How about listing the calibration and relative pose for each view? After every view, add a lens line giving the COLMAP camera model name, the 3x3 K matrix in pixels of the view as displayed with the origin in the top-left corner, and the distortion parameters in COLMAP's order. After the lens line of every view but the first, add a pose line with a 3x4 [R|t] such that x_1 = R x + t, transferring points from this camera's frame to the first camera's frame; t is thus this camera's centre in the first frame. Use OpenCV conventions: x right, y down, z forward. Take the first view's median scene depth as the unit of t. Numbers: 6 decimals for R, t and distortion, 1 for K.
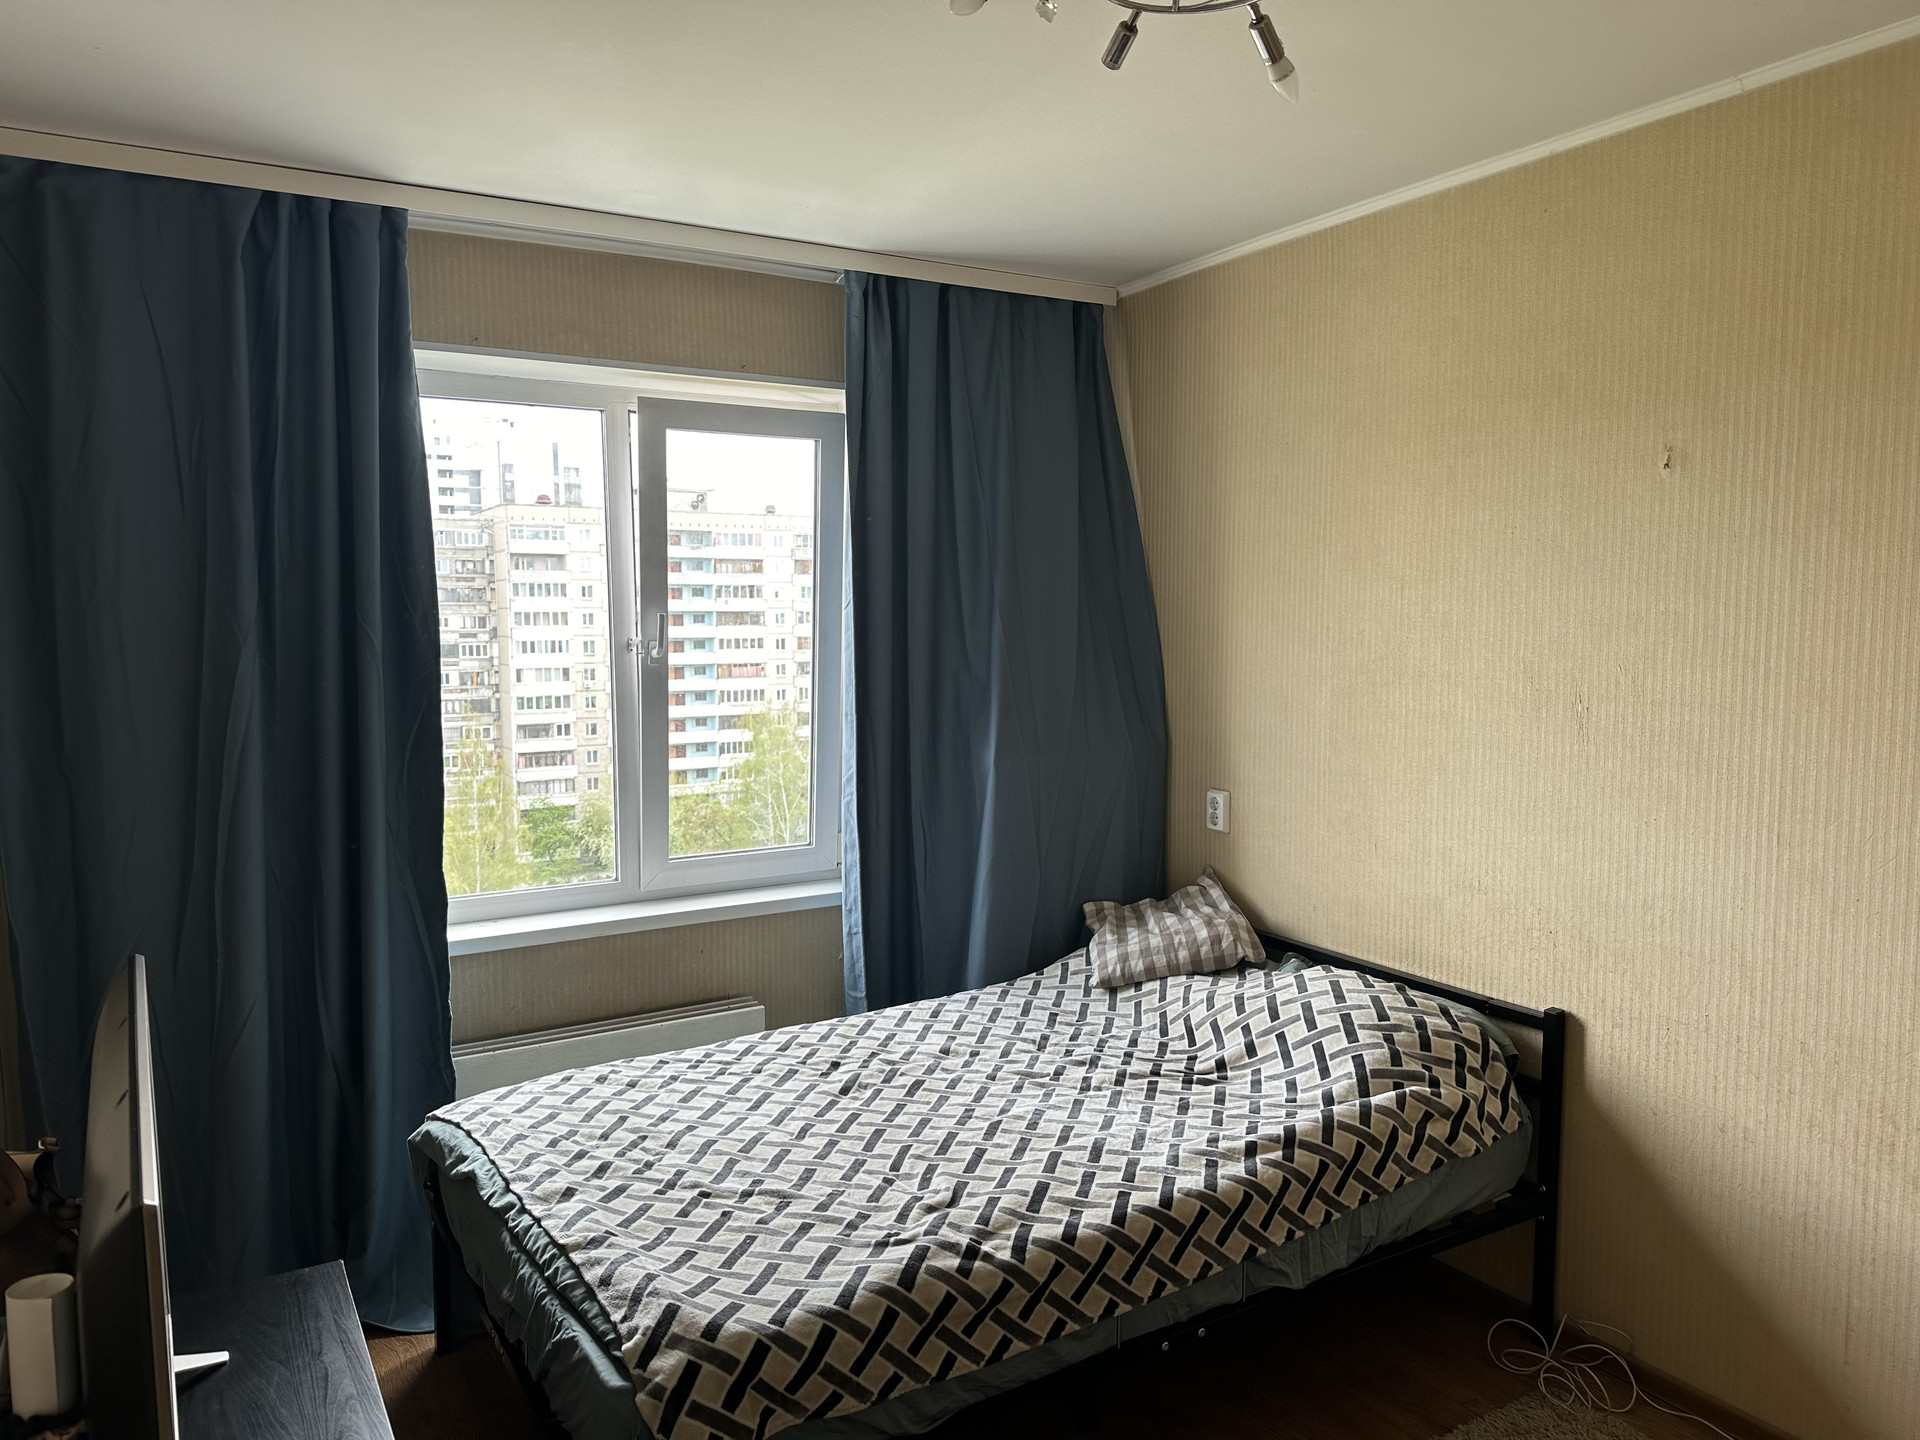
lens RADIAL K [[1357.0, 0, 960.0], [0, 1357.0, 720.0], [0, 0, 1]] dist [0.214801, -0.454391]
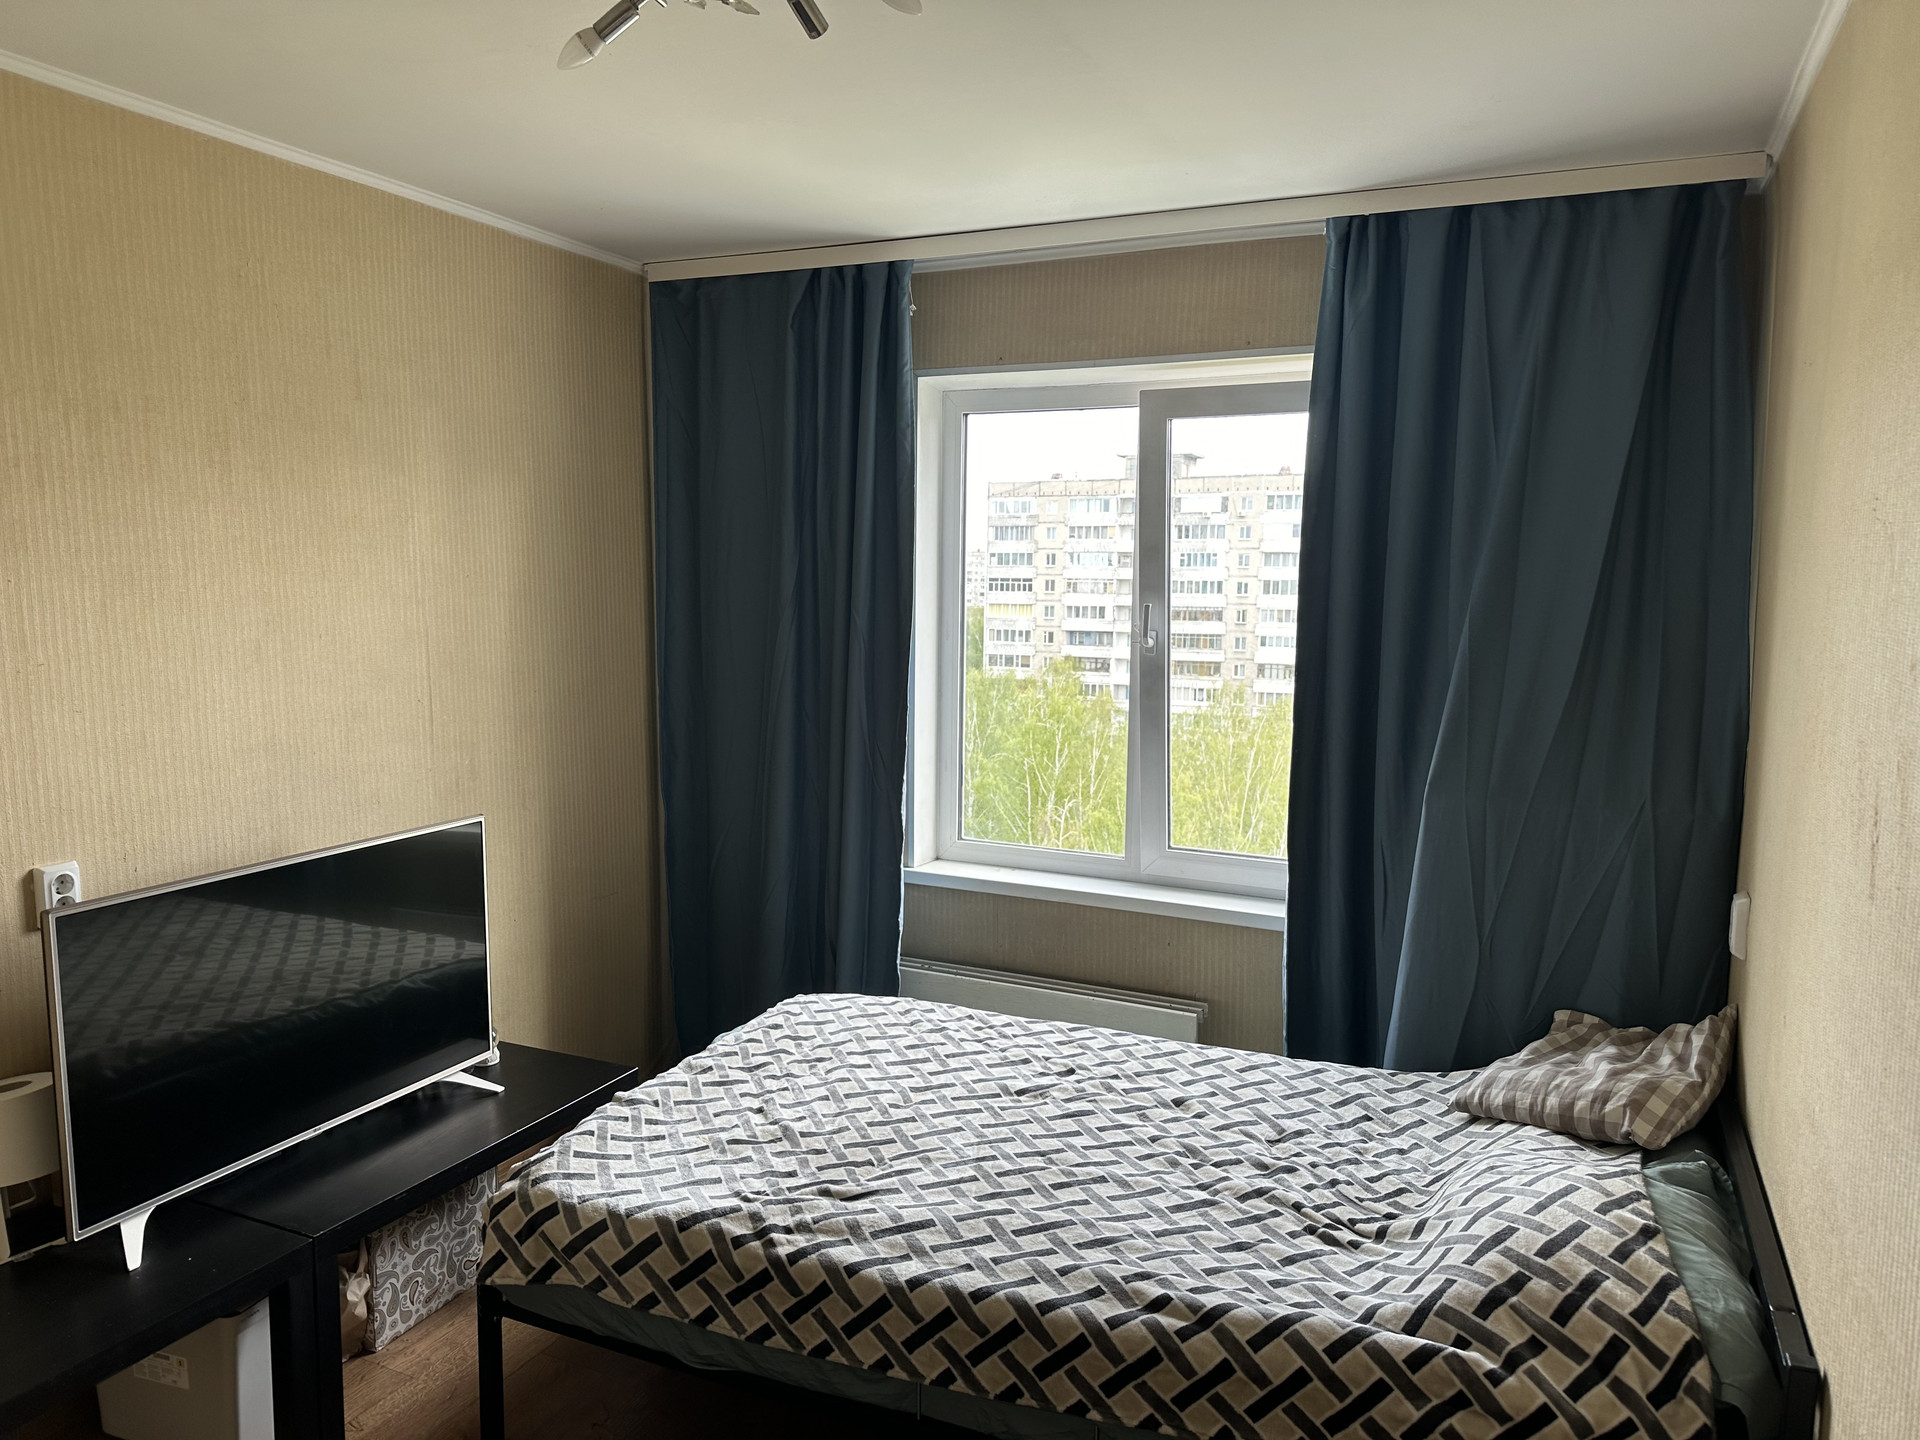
lens RADIAL K [[1357.0, 0, 960.0], [0, 1357.0, 720.0], [0, 0, 1]] dist [0.214801, -0.454391]
pose [[0.554061, 0.098494, -0.826629, 0.664596], [-0.083533, 0.994542, 0.062512, -0.053617], [0.828274, 0.034415, 0.559265, 0.388233]]
